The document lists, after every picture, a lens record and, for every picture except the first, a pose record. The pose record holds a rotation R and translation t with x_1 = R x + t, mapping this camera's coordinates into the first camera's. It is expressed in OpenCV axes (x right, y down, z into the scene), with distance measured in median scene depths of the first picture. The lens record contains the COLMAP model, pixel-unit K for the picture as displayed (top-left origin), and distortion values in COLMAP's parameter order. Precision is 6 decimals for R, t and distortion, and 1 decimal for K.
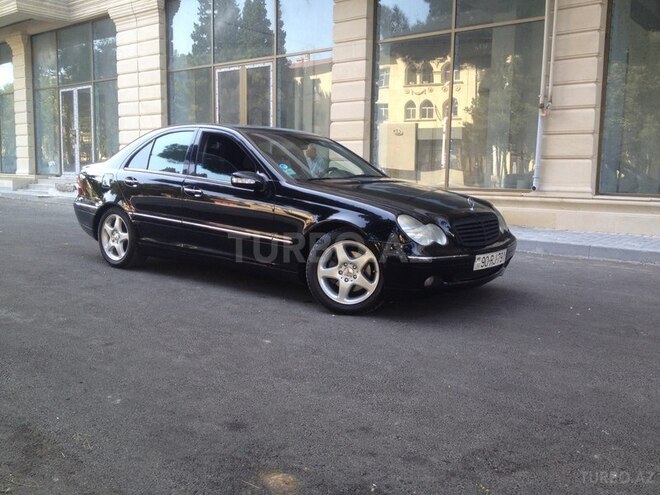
lens RADIAL K [[614.2, 0, 330.0], [0, 614.2, 247.5], [0, 0, 1]] dist [0.093721, -0.209541]
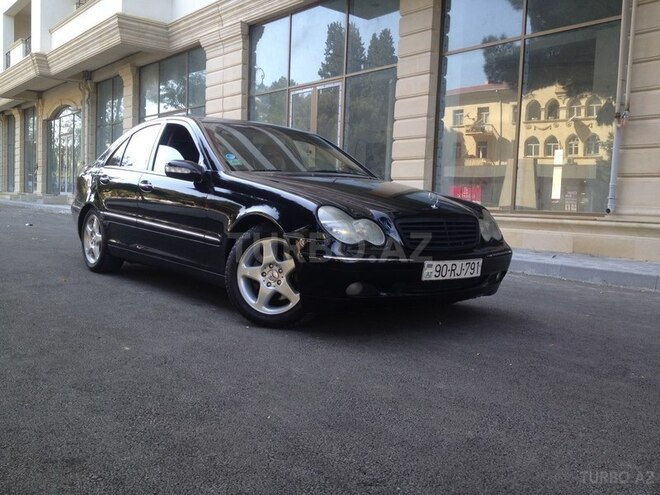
lens RADIAL K [[614.2, 0, 330.0], [0, 614.2, 247.5], [0, 0, 1]] dist [0.093721, -0.209541]
pose [[0.980595, 0.035799, -0.192749, 0.189376], [-0.047318, 0.997337, -0.055492, 0.031629], [0.190250, 0.063536, 0.979678, 0.144689]]
